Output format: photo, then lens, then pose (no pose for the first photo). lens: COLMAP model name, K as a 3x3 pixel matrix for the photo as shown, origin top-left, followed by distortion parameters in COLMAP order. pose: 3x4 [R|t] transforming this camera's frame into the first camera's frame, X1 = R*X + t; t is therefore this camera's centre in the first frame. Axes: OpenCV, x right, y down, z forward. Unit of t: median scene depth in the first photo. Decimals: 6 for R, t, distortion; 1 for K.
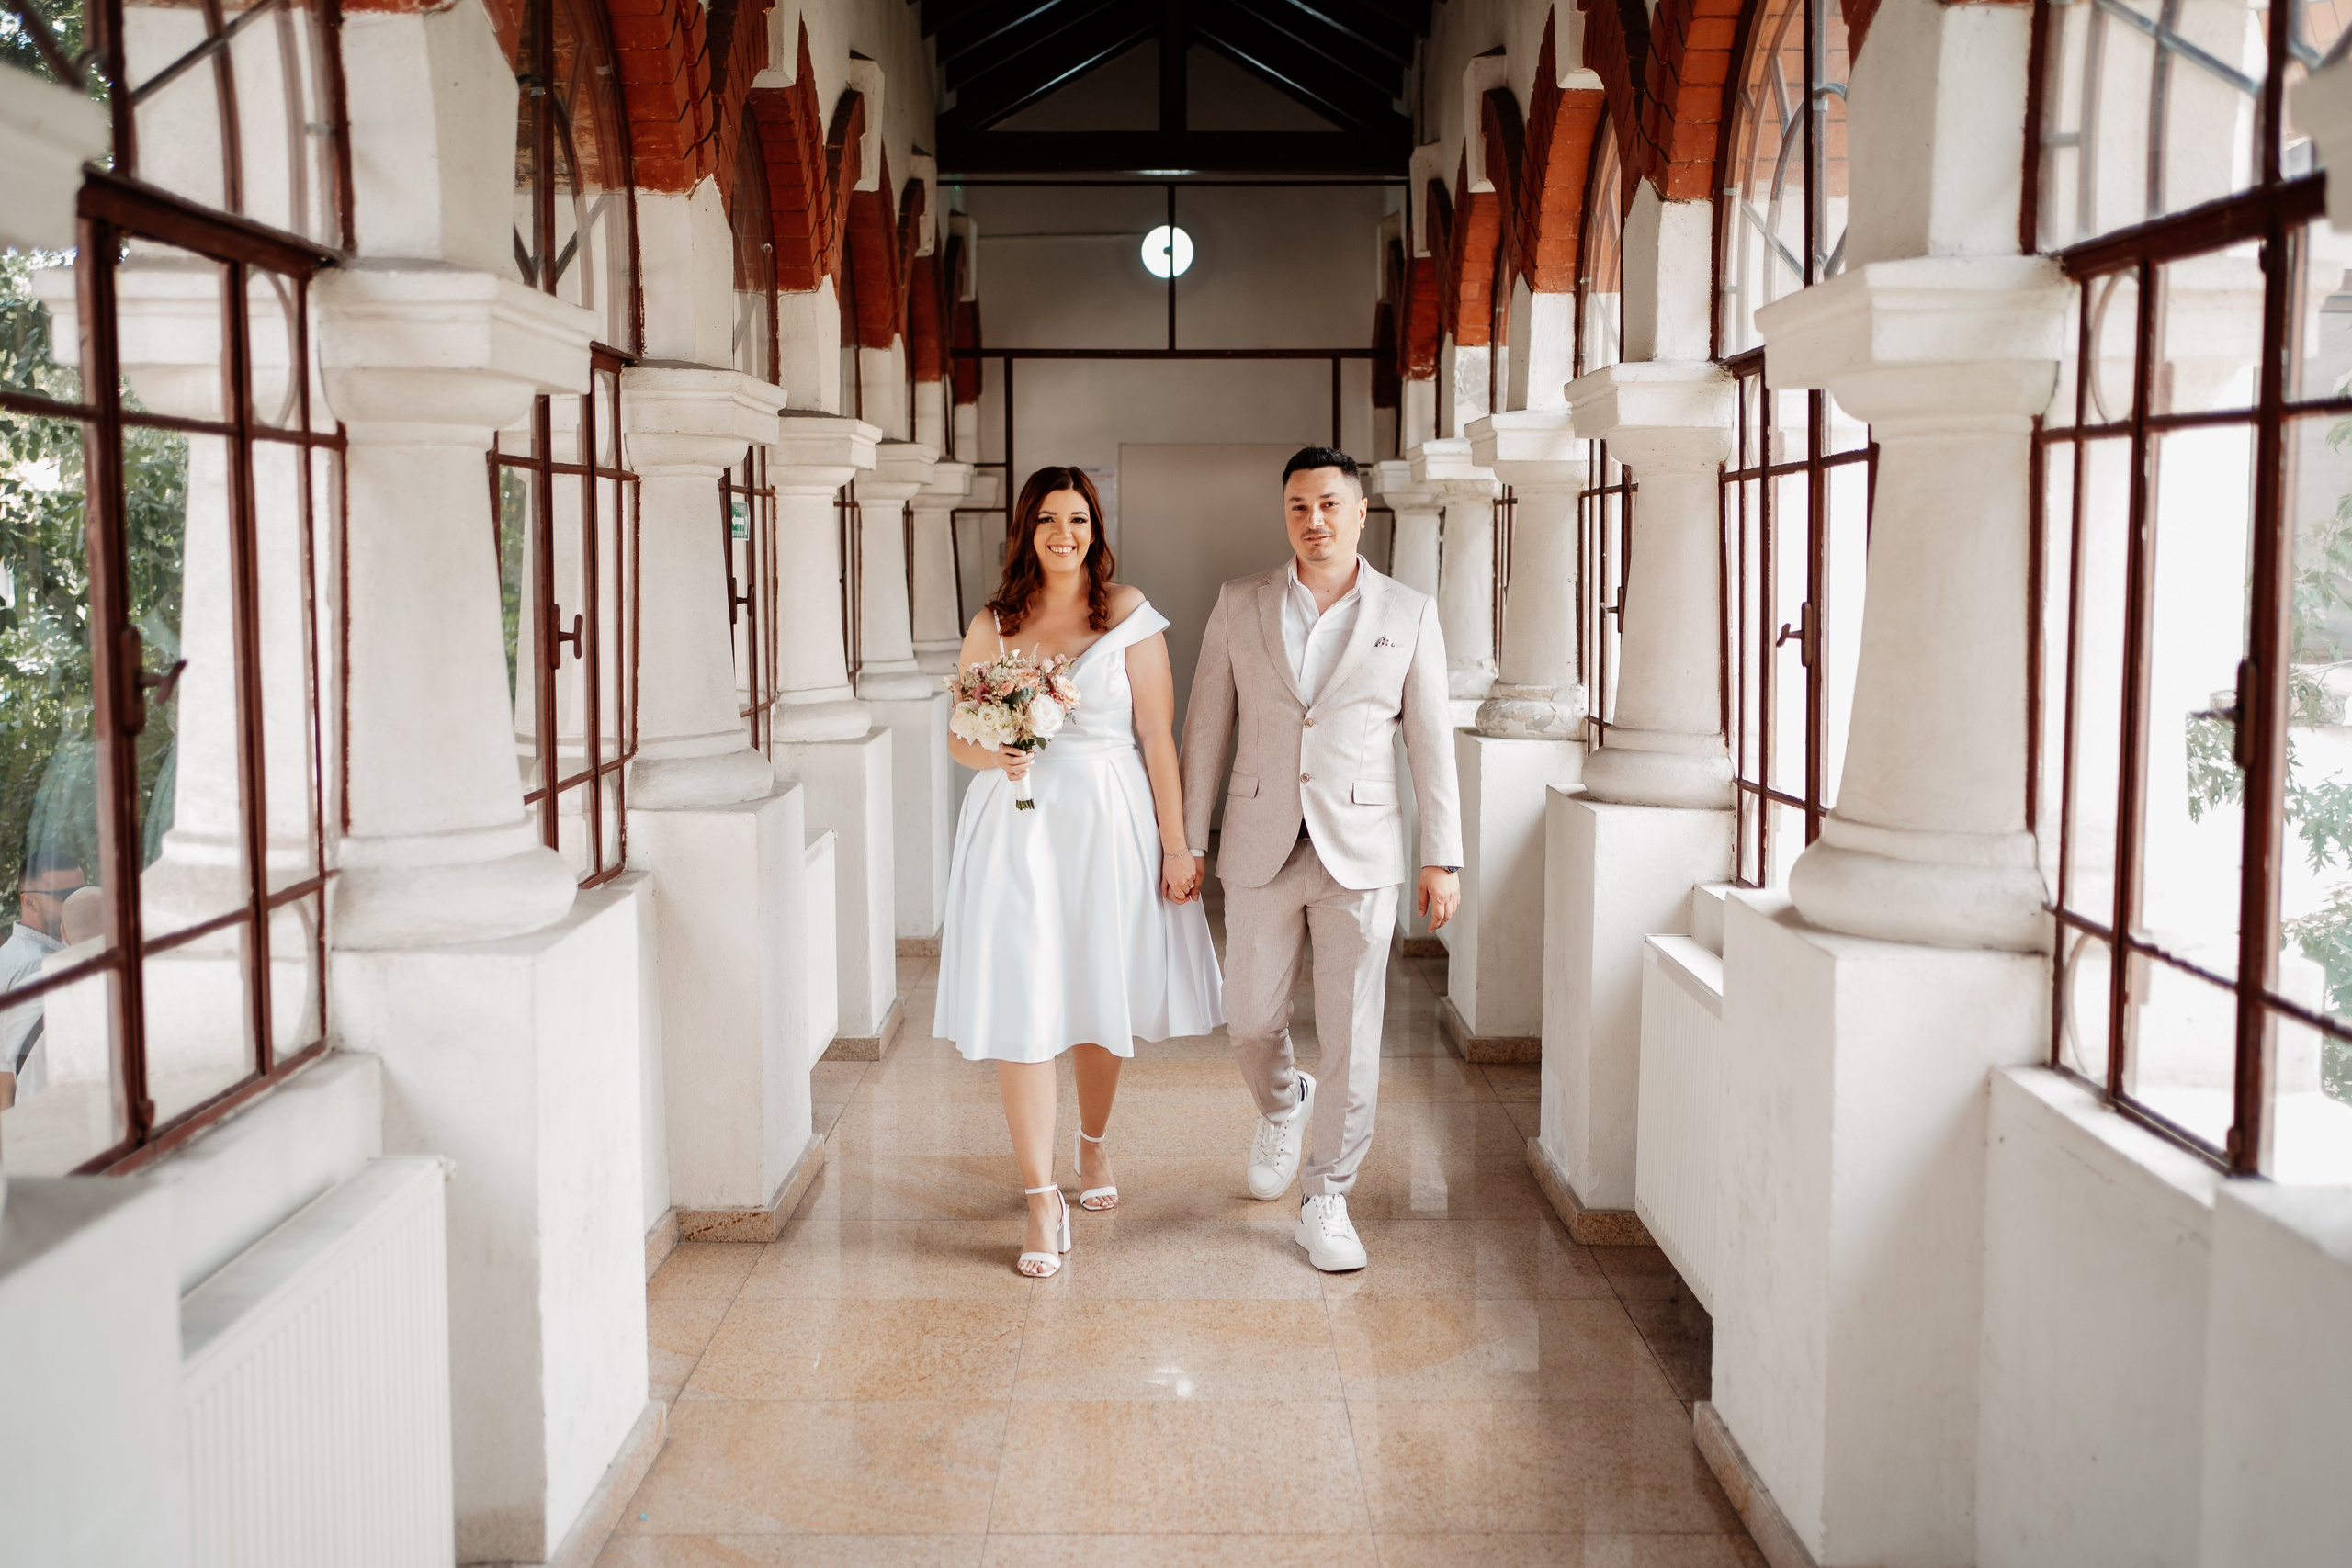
lens RADIAL K [[2945.3, 0, 1165.4], [0, 2945.3, 776.3], [0, 0, 1]] dist [0.110453, 0.000000]
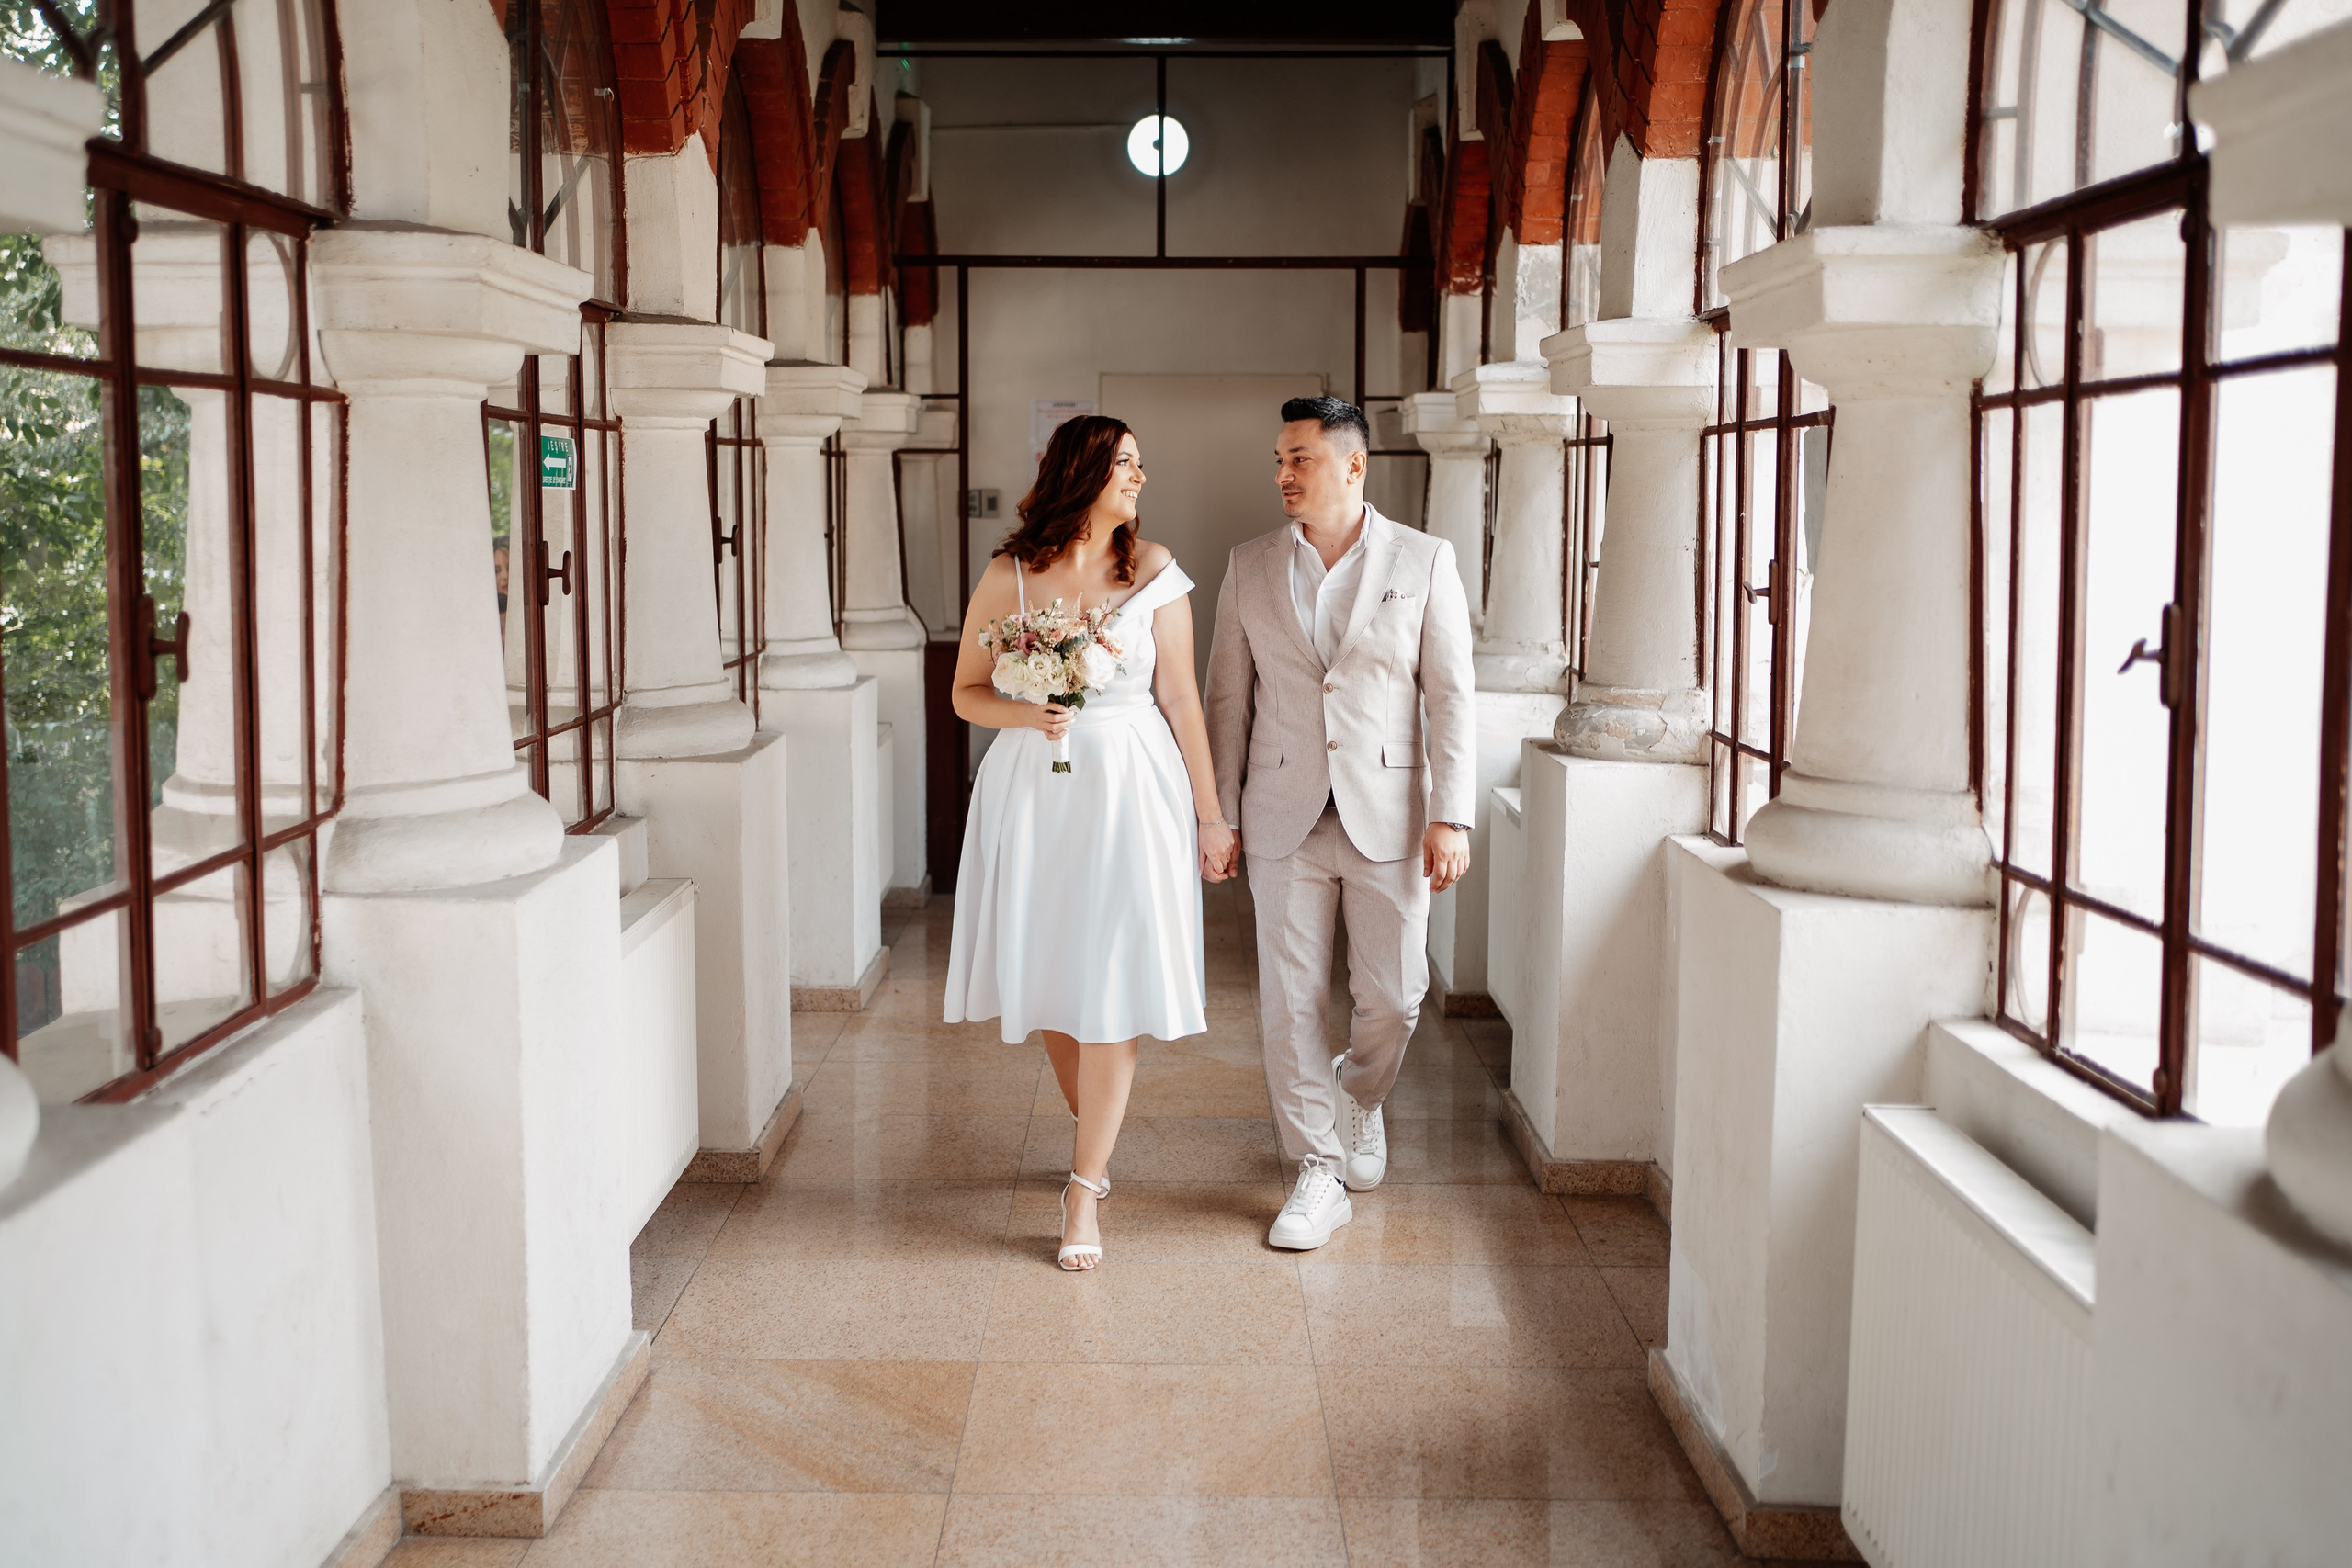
lens RADIAL K [[2945.3, 0, 1105.5], [0, 2945.3, 764.9], [0, 0, 1]] dist [0.110453, 0.000000]
pose [[0.999790, 0.006416, -0.019468, 0.004678], [-0.006117, 0.999863, 0.015388, -0.018824], [0.019564, -0.015266, 0.999692, 0.212240]]
